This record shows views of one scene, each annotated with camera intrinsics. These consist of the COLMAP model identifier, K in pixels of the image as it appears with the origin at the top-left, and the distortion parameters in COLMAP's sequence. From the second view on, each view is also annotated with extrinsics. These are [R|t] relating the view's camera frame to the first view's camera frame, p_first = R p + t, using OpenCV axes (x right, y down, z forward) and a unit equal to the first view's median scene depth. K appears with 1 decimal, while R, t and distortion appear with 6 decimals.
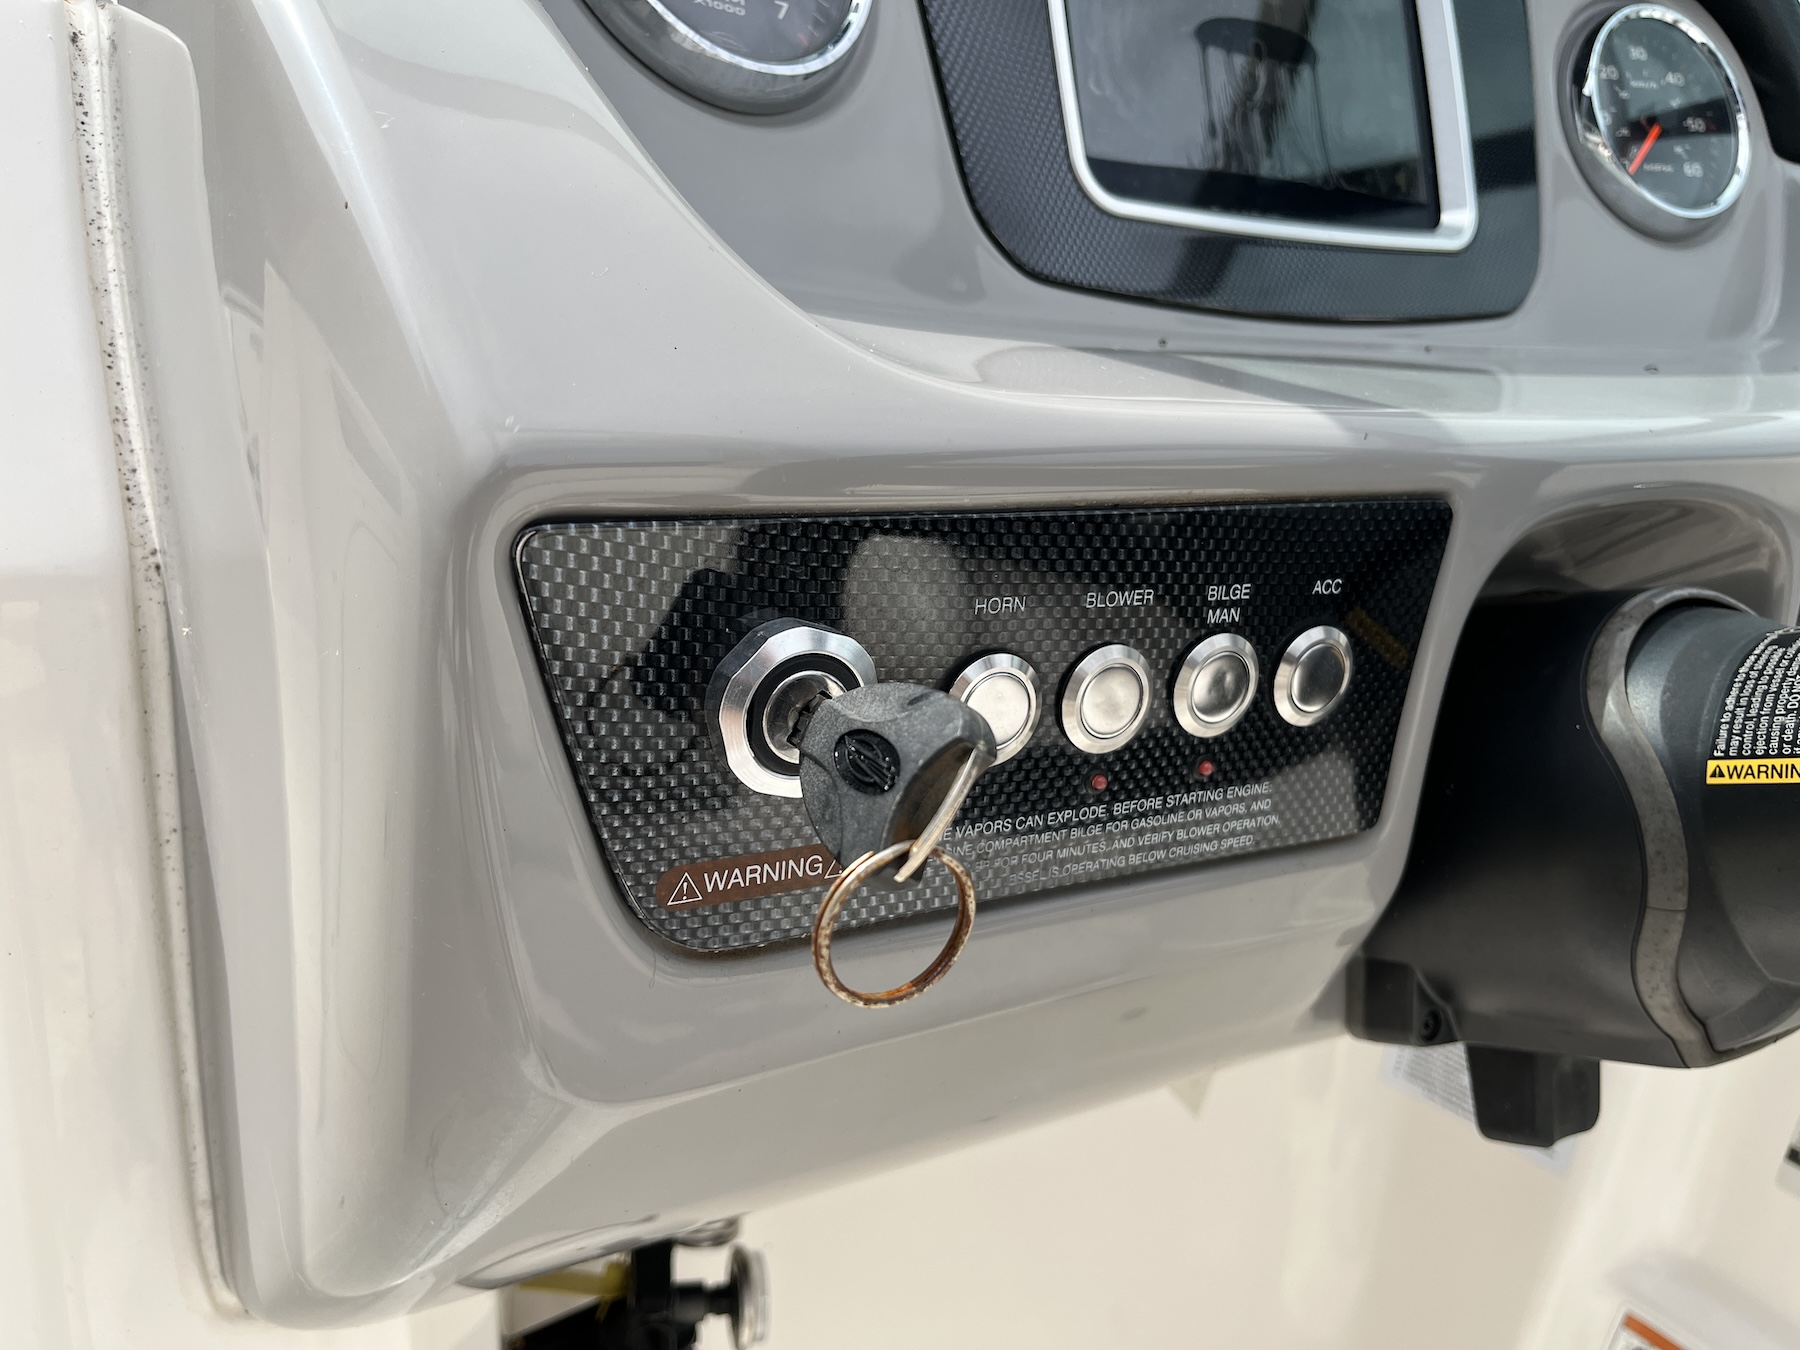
lens RADIAL K [[1360.9, 0, 900.0], [0, 1360.9, 675.0], [0, 0, 1]] dist [0.079821, -0.107623]
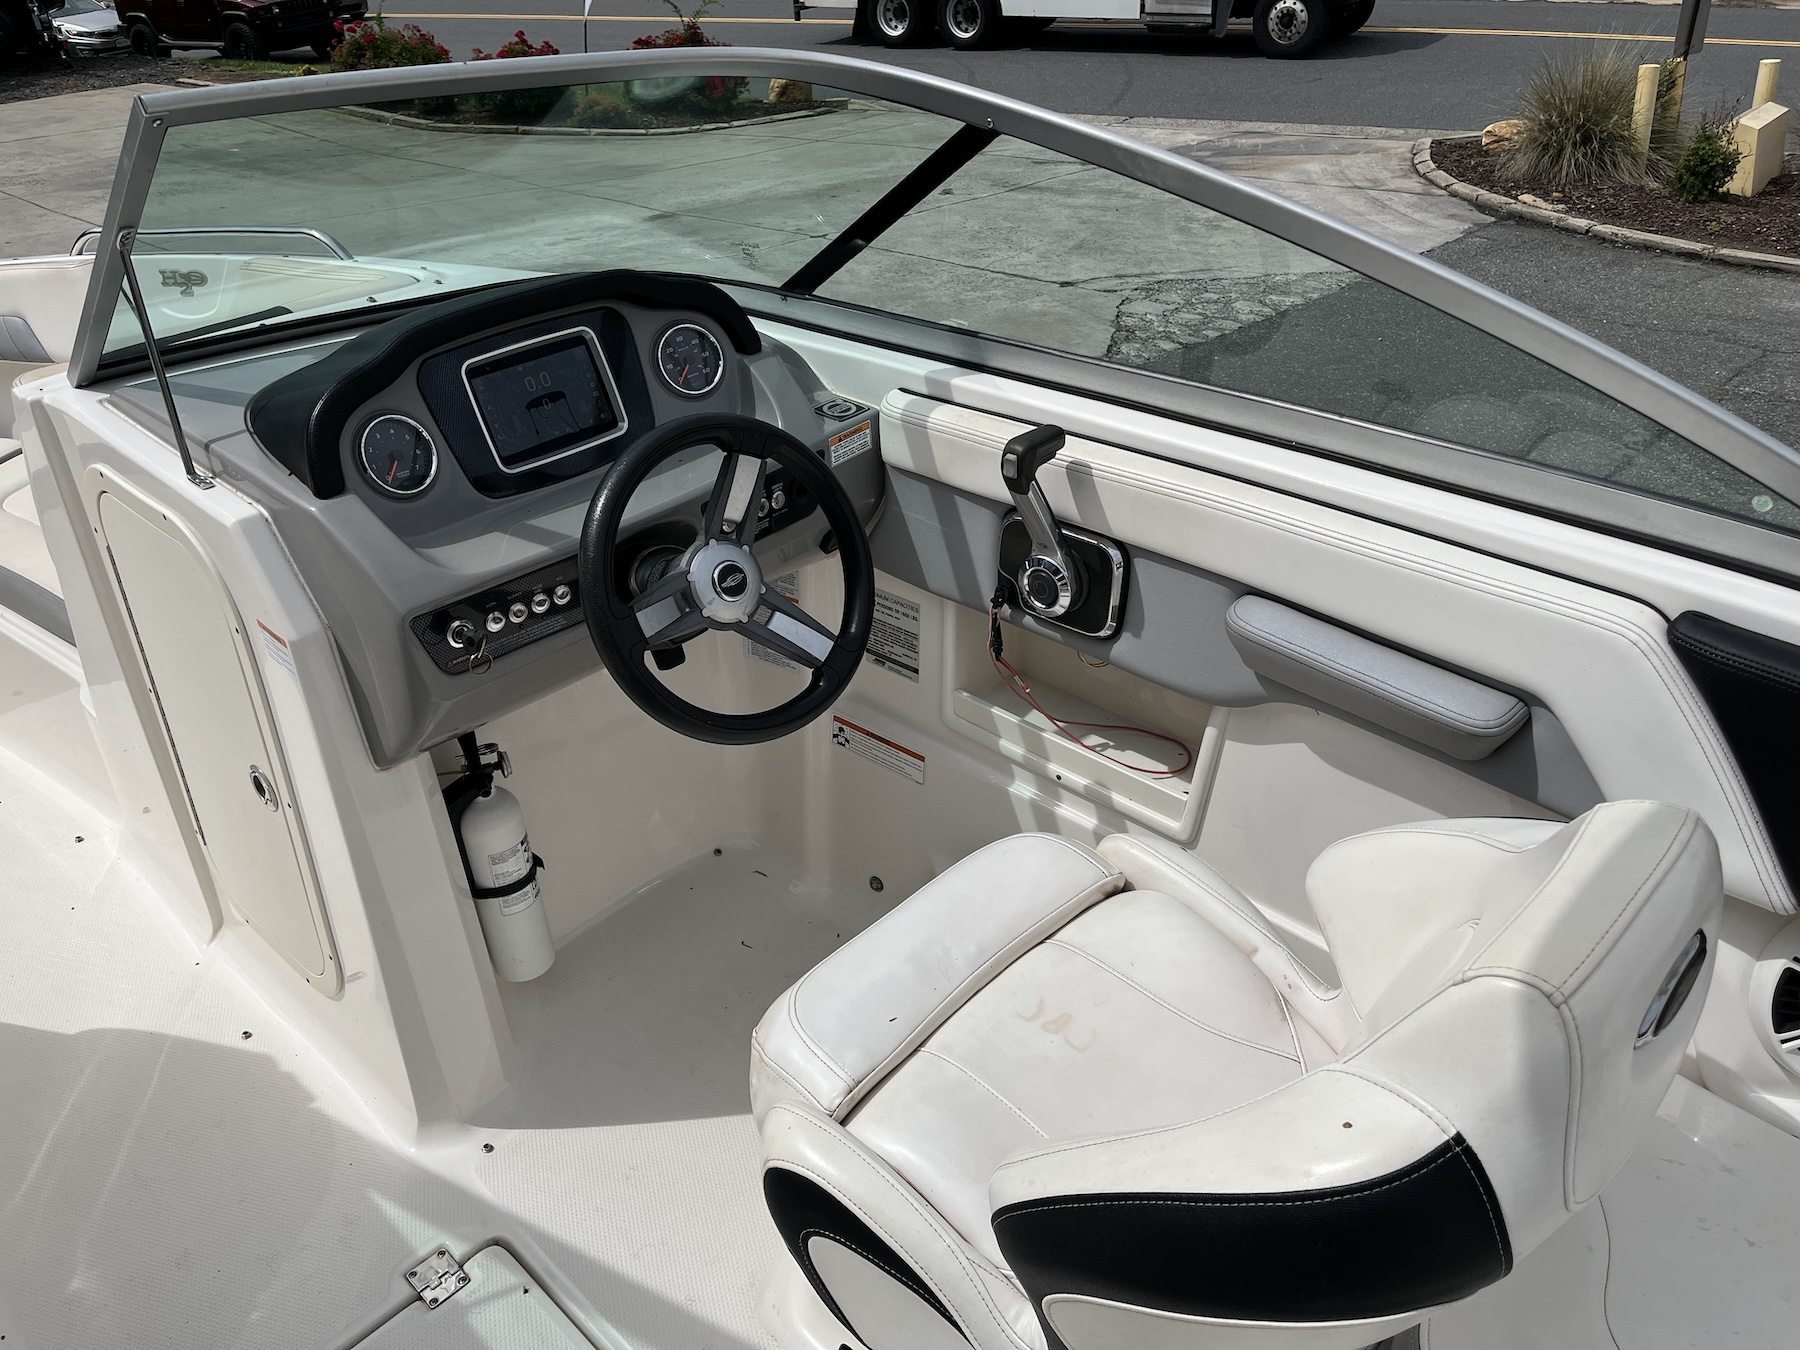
lens RADIAL K [[1360.9, 0, 900.0], [0, 1360.9, 675.0], [0, 0, 1]] dist [0.079821, -0.107623]
pose [[0.966344, -0.217104, 0.138003, 0.606884], [0.171364, 0.943353, 0.284113, -0.777019], [-0.191867, -0.250902, 0.948807, -3.410009]]
